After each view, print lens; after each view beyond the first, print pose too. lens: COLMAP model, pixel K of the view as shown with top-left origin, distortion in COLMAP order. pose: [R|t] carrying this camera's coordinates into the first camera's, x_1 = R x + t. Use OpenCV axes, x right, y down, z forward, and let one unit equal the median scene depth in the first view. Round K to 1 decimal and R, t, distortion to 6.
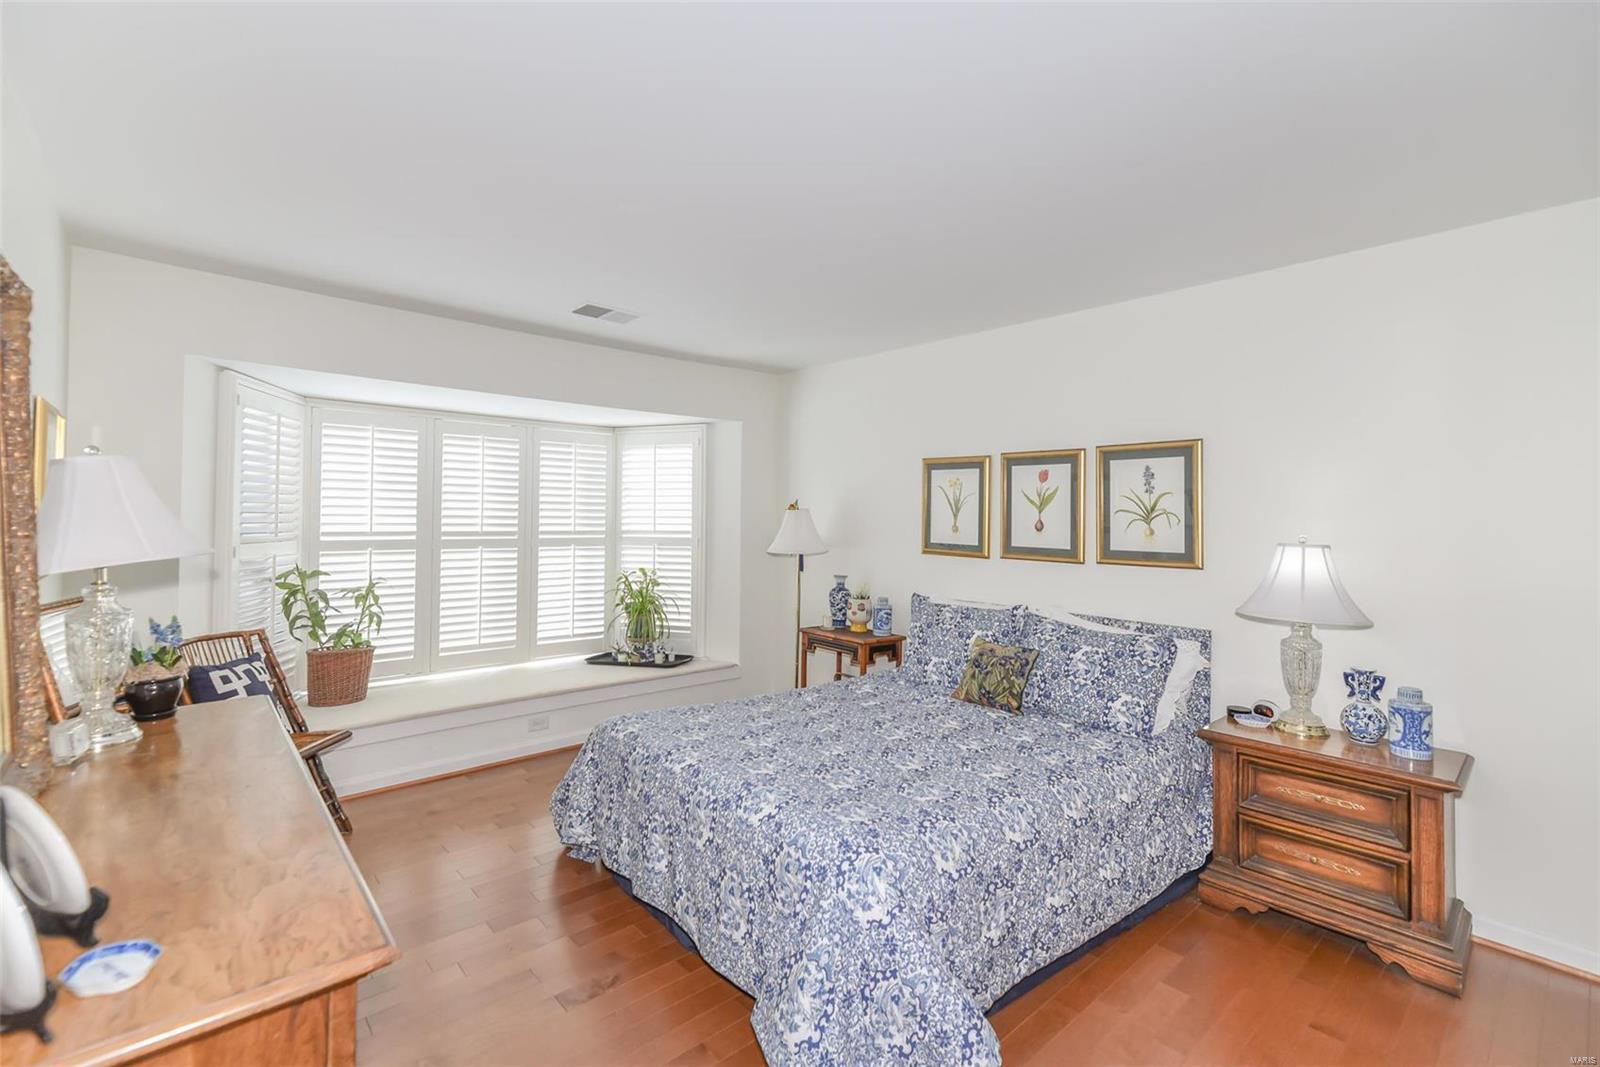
lens RADIAL K [[638.0, 0, 801.0], [0, 638.0, 506.0], [0, 0, 1]] dist [0.009678, -0.003295]
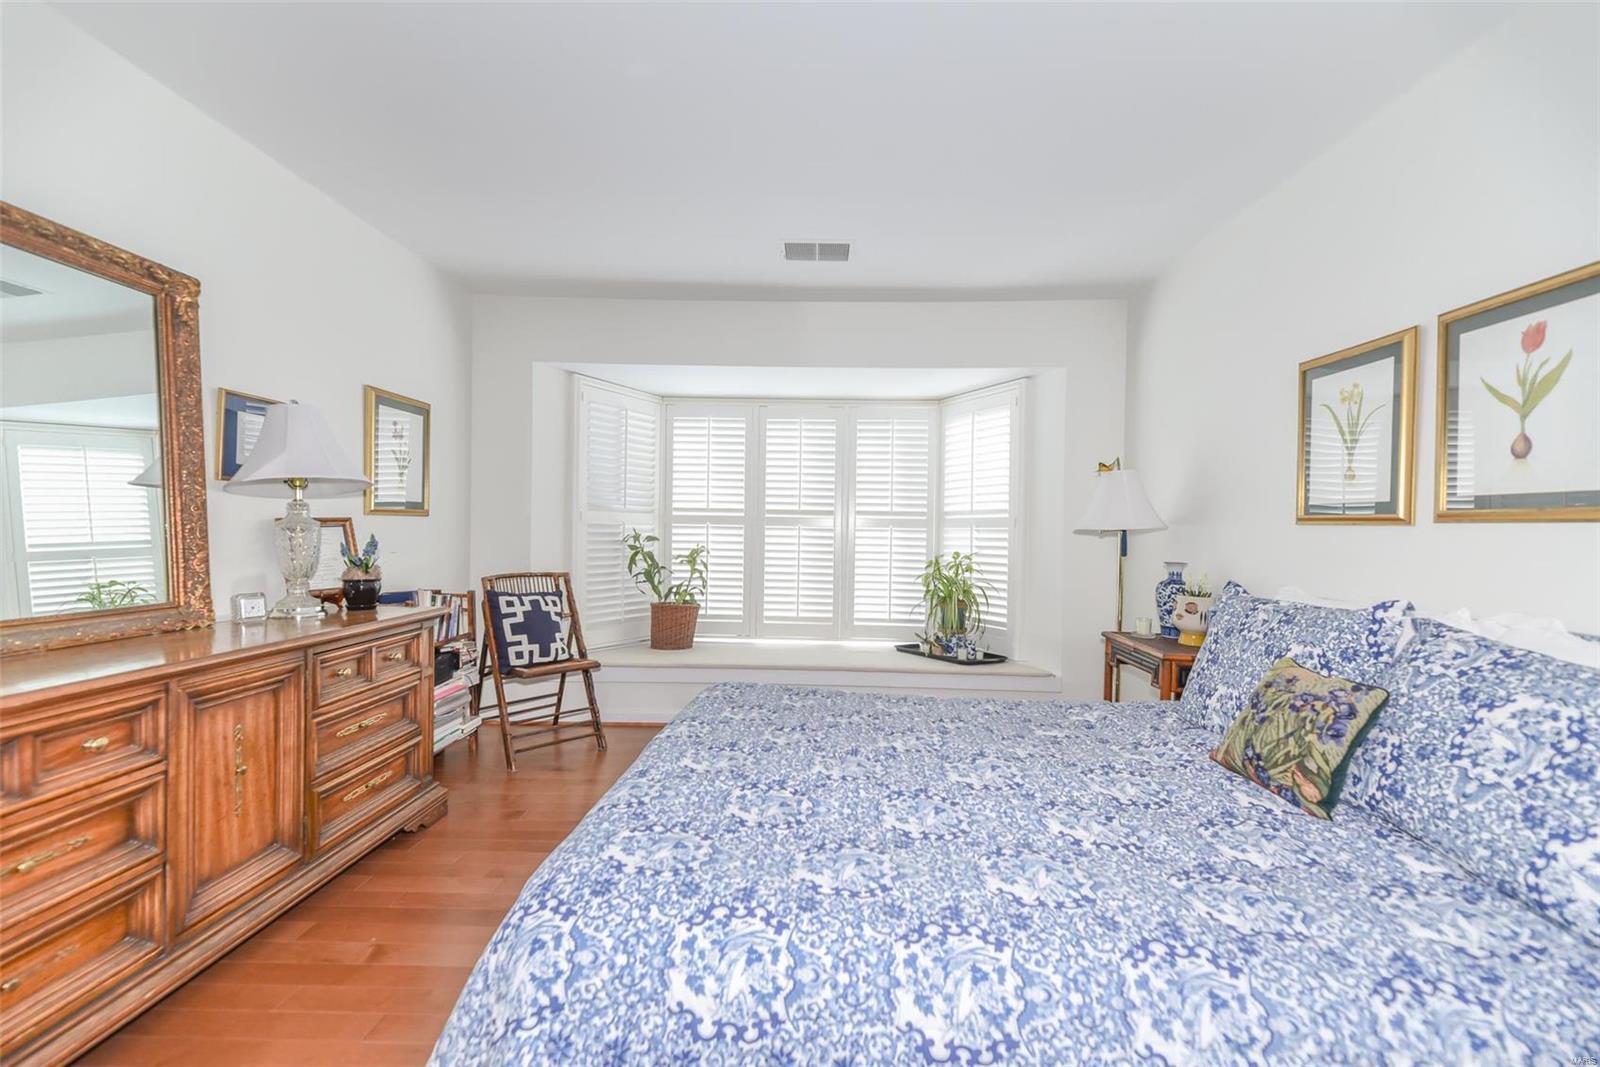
lens RADIAL K [[638.0, 0, 854.6], [0, 638.0, 538.2], [0, 0, 1]] dist [0.009678, -0.003295]
pose [[0.760225, 0.004024, -0.649648, 0.301257], [0.010757, 0.999766, 0.018780, 0.081820], [0.649571, -0.021266, 0.760004, 0.318611]]
